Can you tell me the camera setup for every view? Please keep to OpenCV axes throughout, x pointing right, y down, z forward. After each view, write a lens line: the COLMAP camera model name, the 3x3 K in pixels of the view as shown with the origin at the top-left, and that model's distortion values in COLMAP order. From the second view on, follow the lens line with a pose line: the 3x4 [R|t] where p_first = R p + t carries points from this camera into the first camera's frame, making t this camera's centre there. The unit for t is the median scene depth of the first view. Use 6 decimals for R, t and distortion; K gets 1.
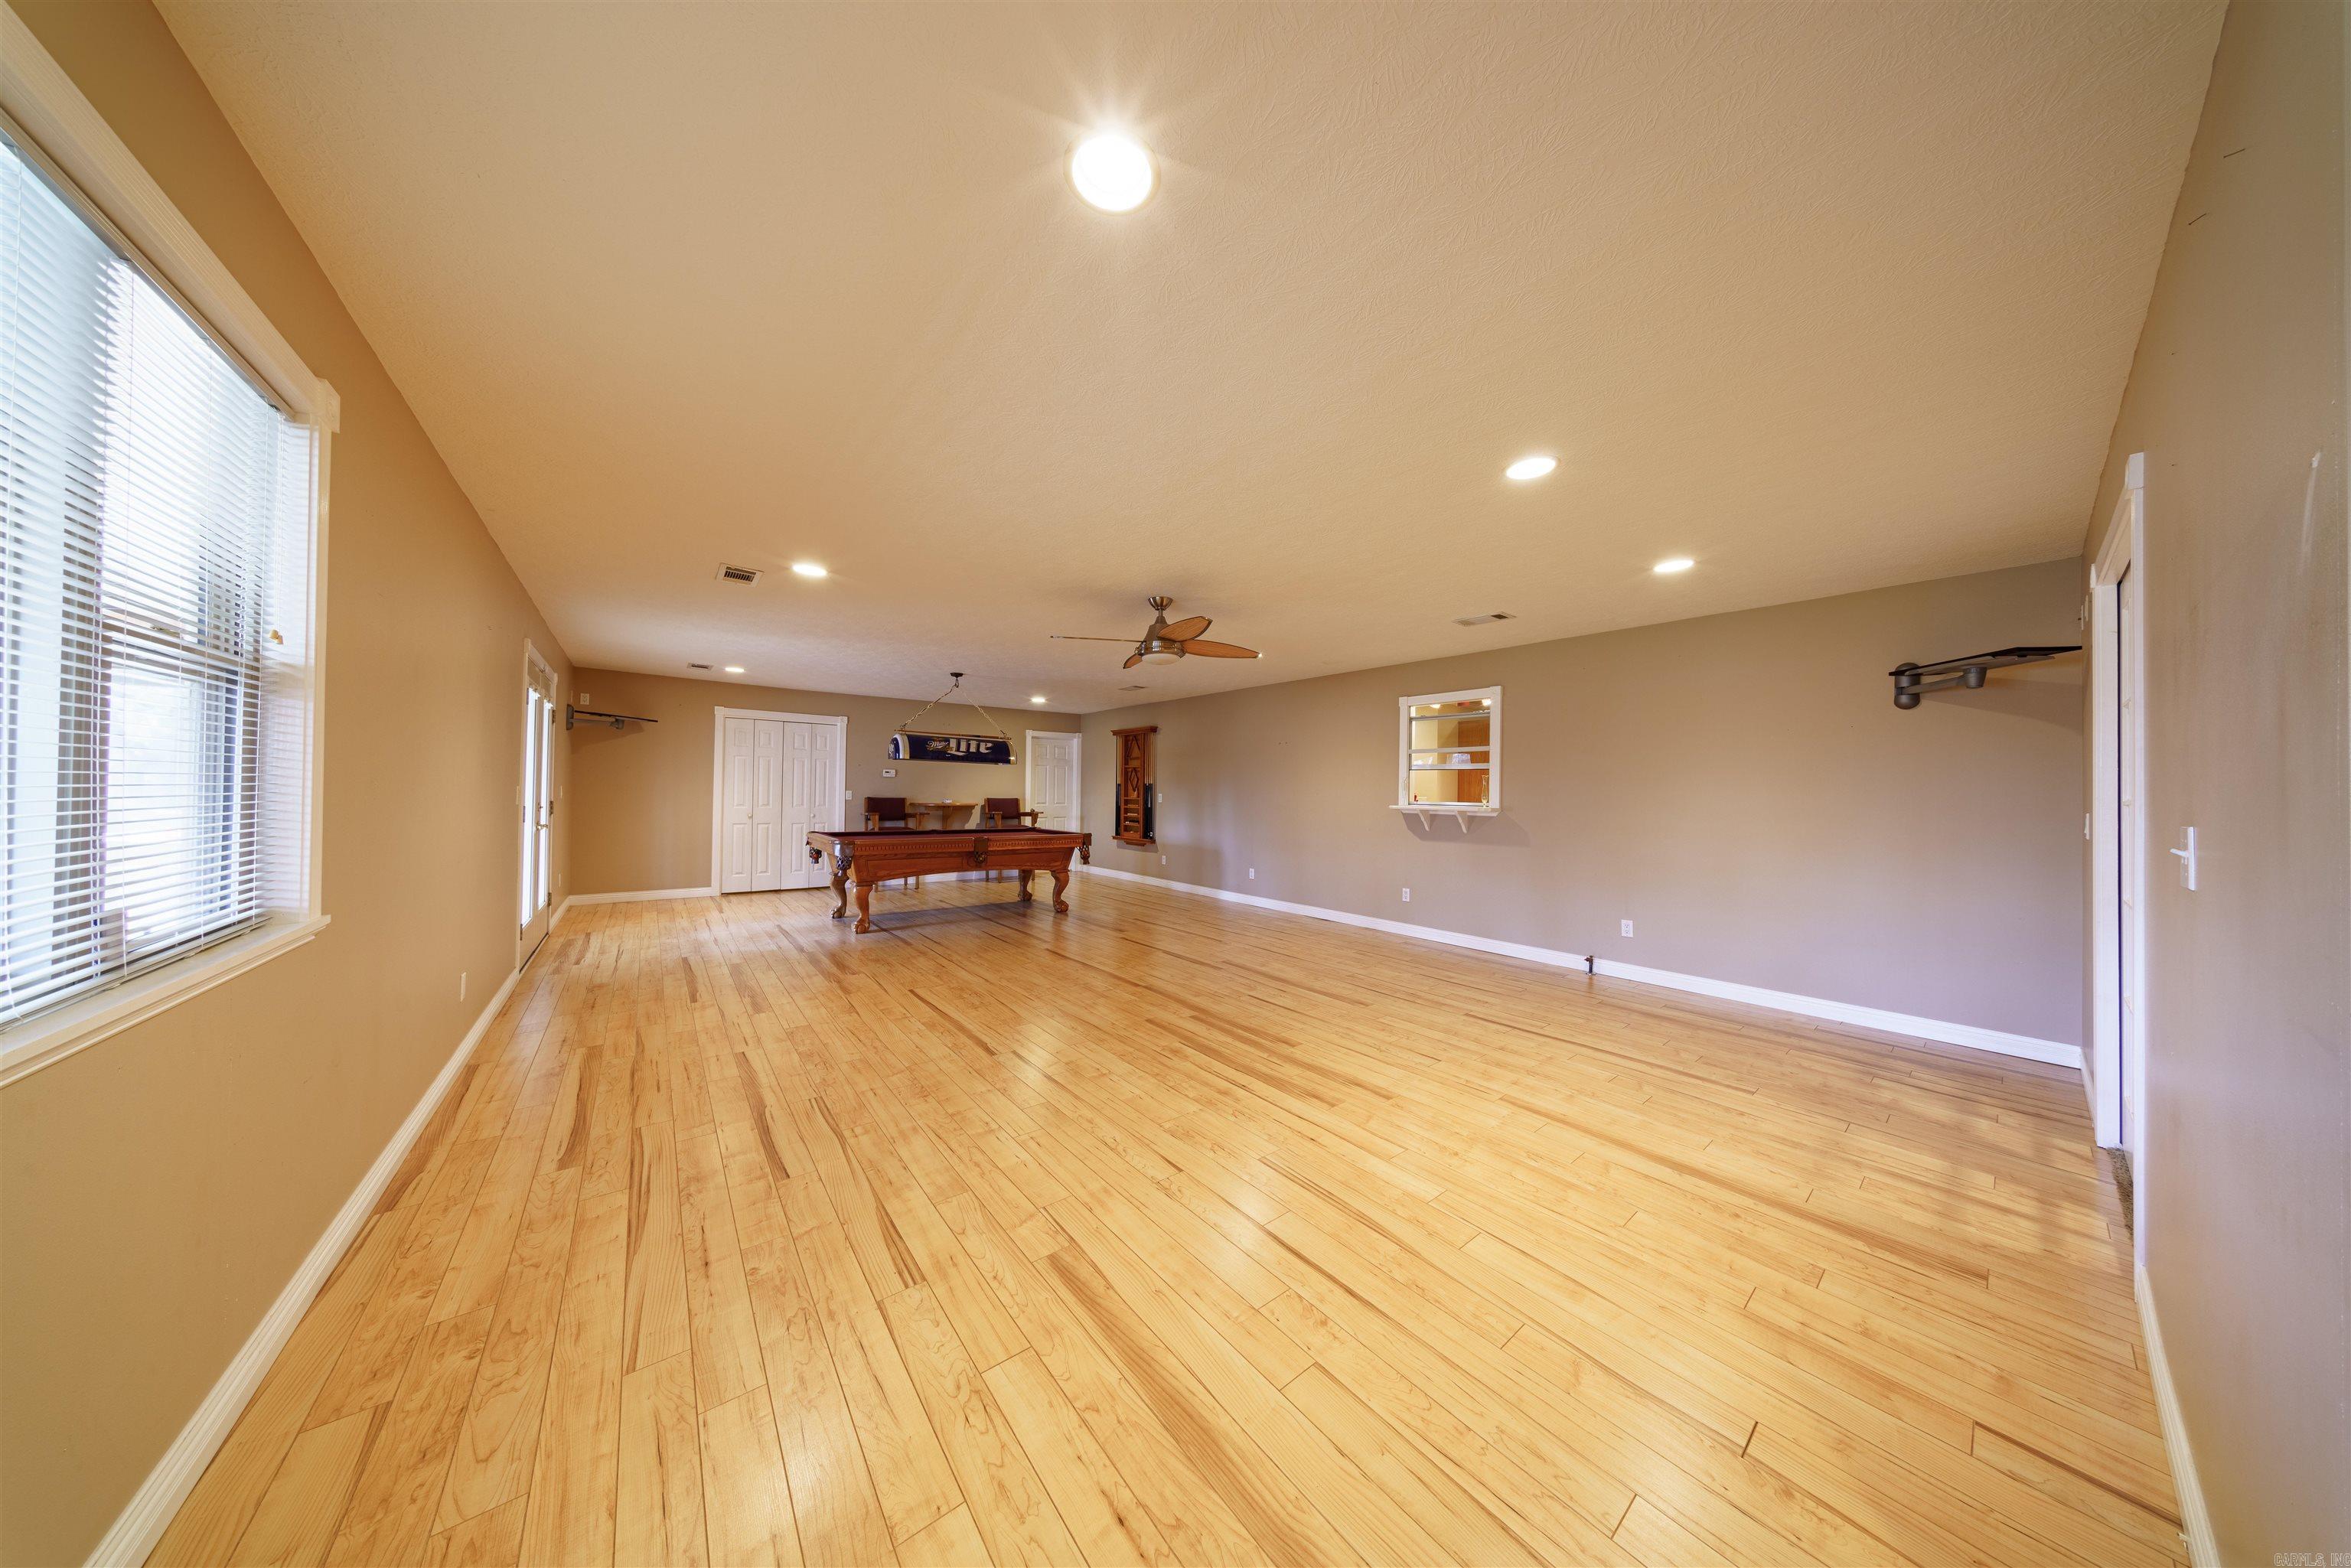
lens RADIAL K [[671.7, 0, 1172.0], [0, 671.7, 784.4], [0, 0, 1]] dist [-0.011261, 0.000073]
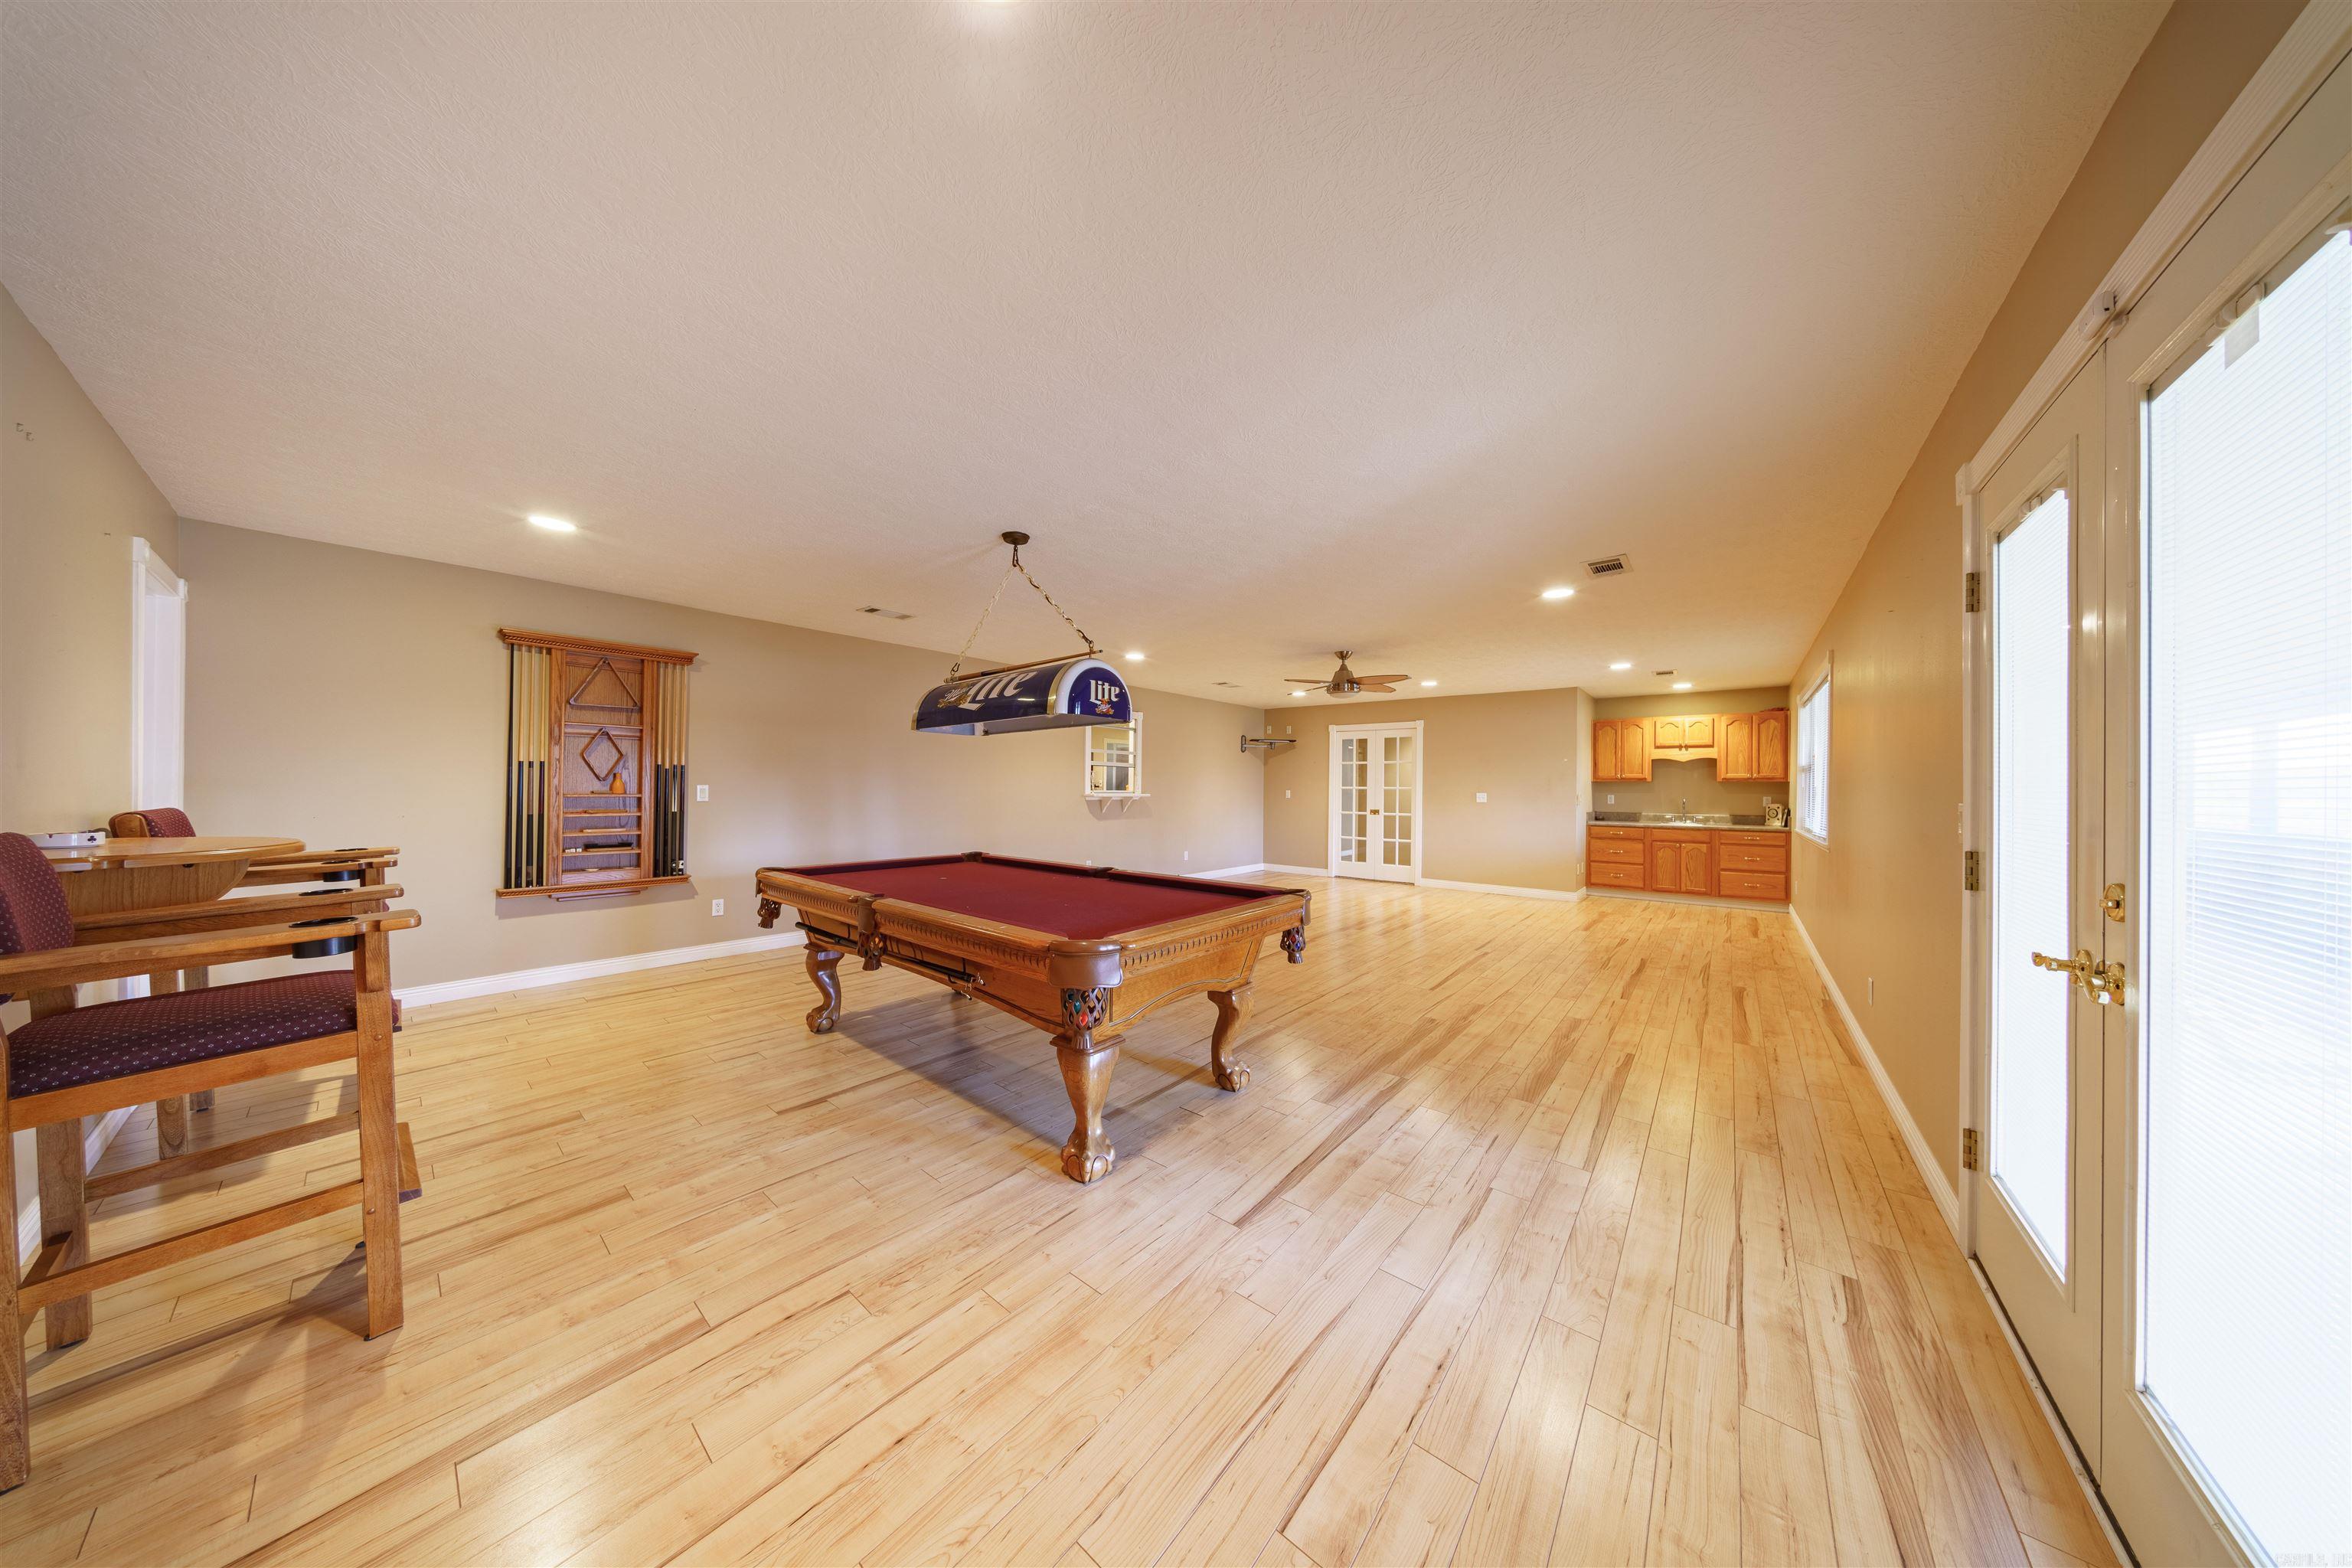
lens RADIAL K [[672.0, 0, 1172.5], [0, 672.0, 784.4], [0, 0, 1]] dist [-0.011261, 0.000073]
pose [[-0.207140, -0.013089, 0.978224, -1.259211], [-0.025378, 0.999646, 0.008002, 0.000087], [-0.977982, -0.023168, -0.207399, 1.556520]]
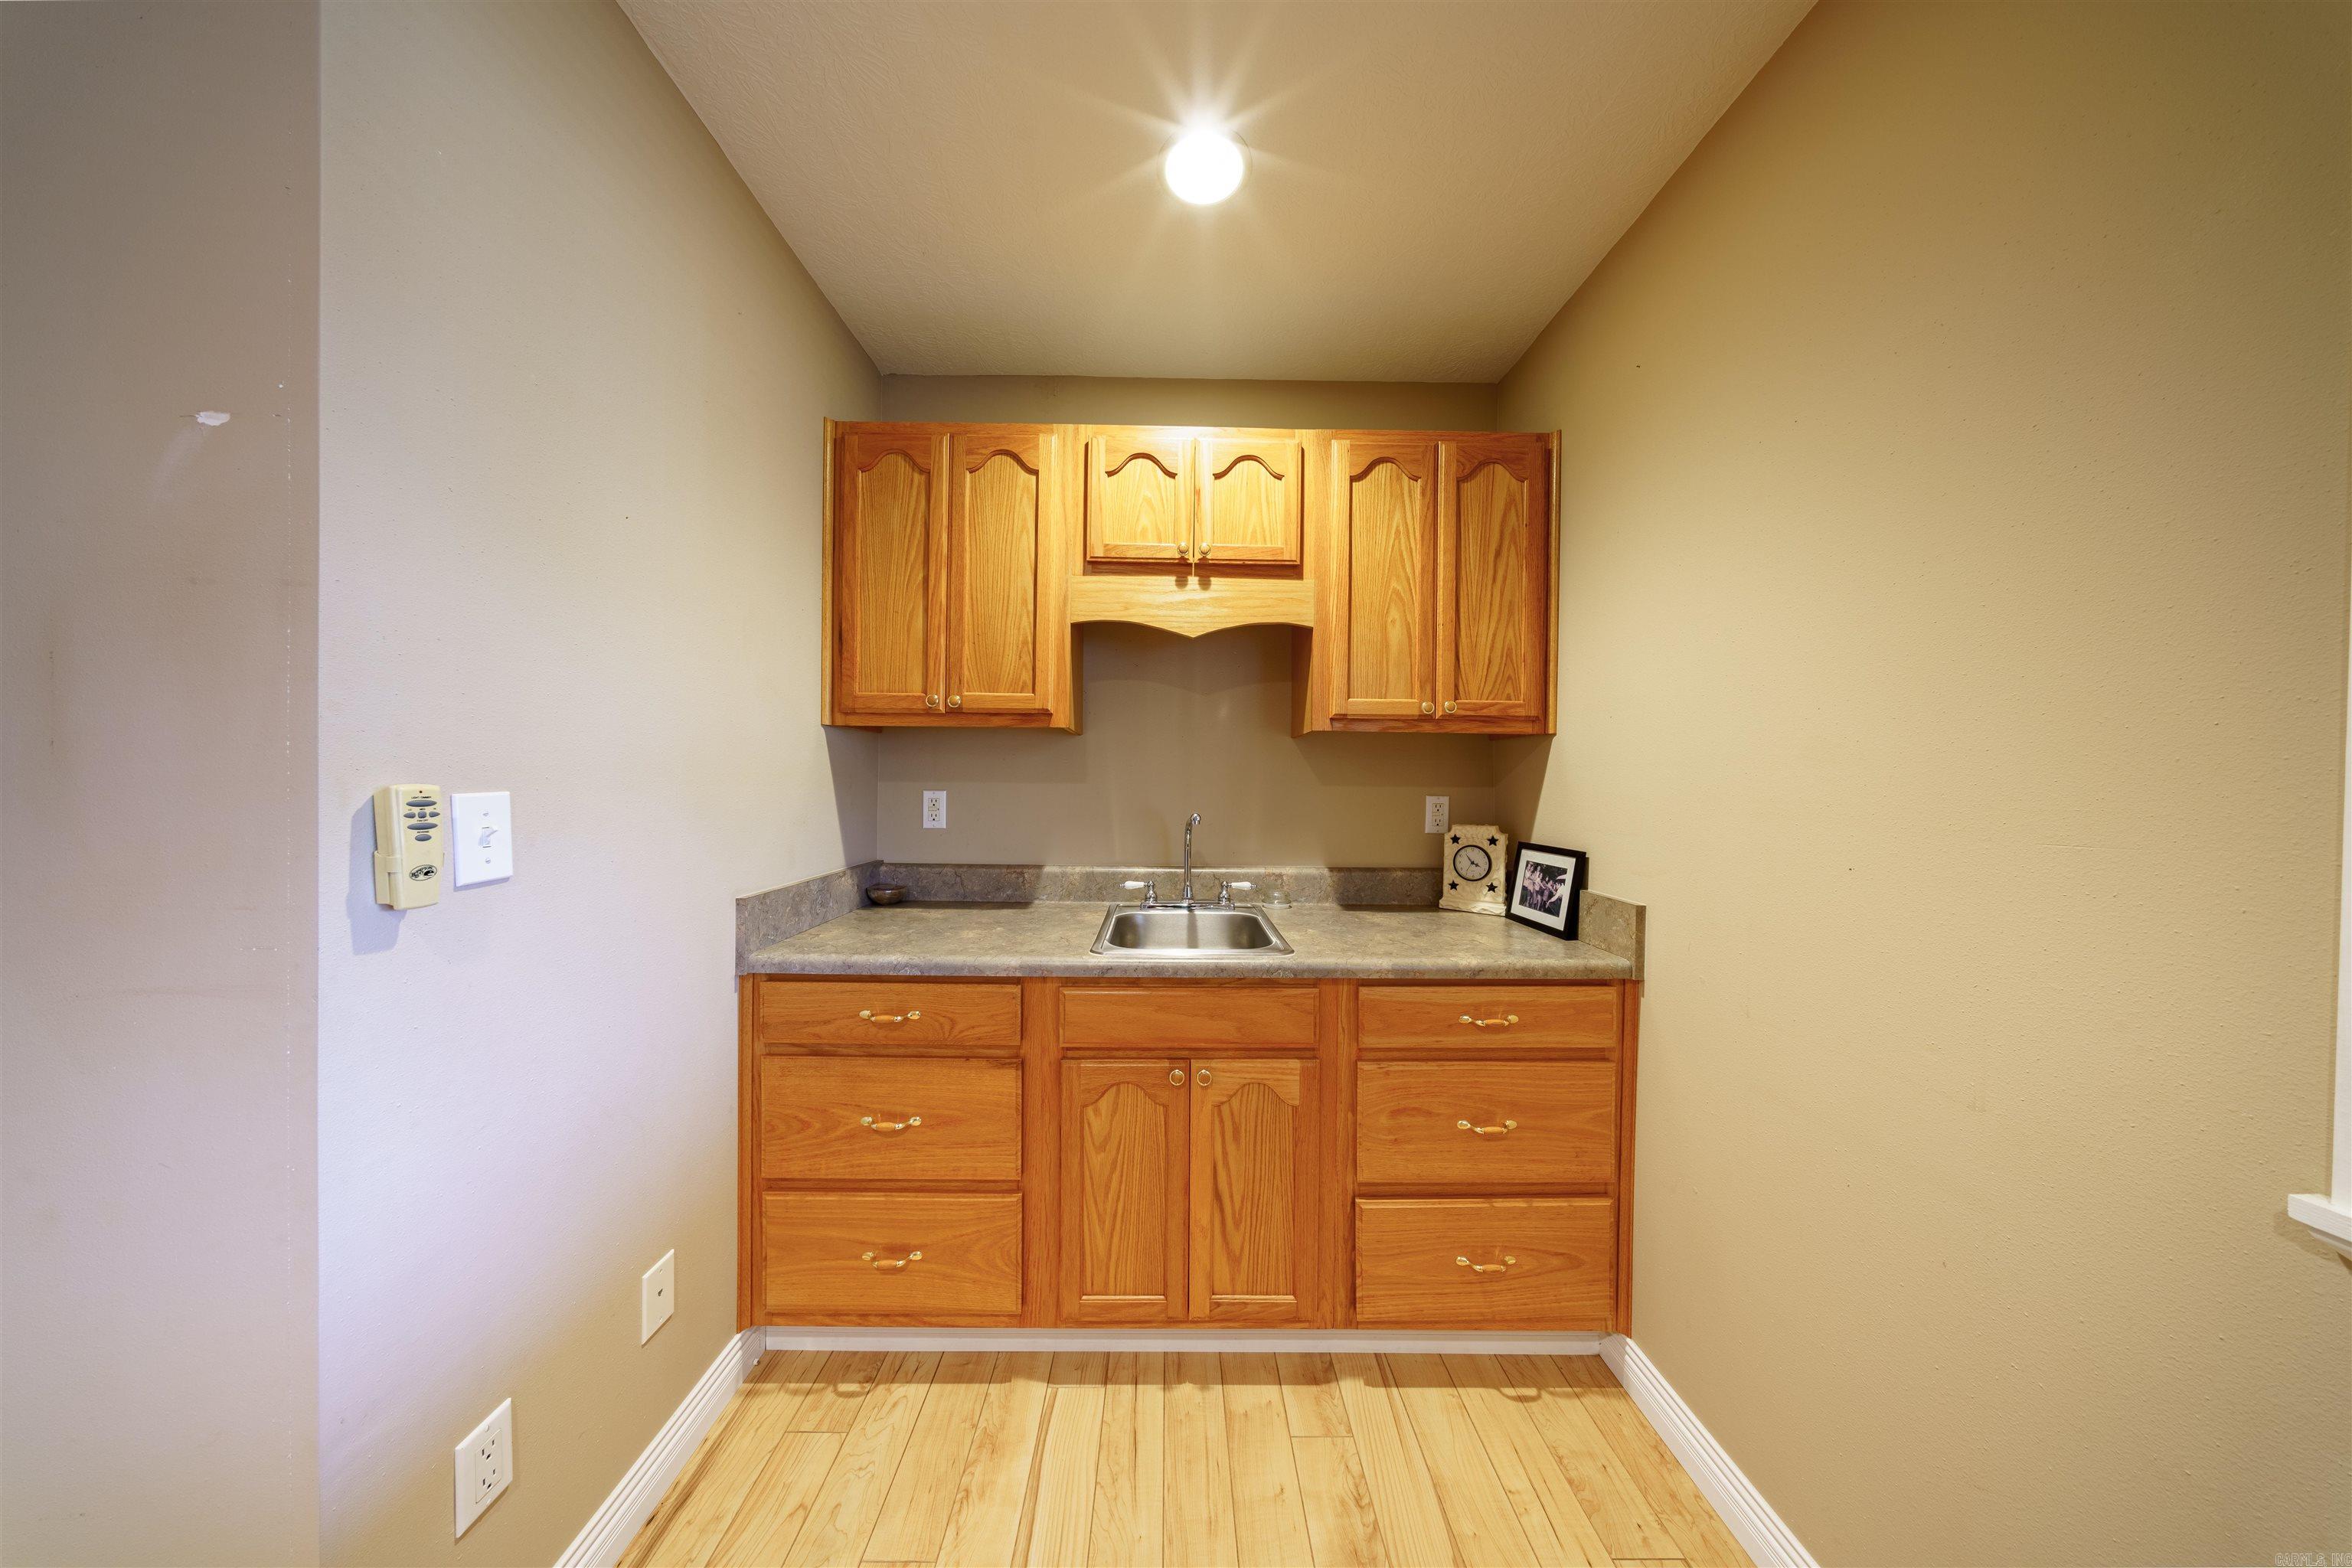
lens RADIAL K [[672.0, 0, 1172.5], [0, 672.0, 784.4], [0, 0, 1]] dist [-0.011261, 0.000073]
pose [[-0.787204, -0.028754, 0.616022, -0.685541], [-0.030085, 0.999514, 0.008209, 0.000496], [-0.615959, -0.012071, -0.787686, 0.907314]]
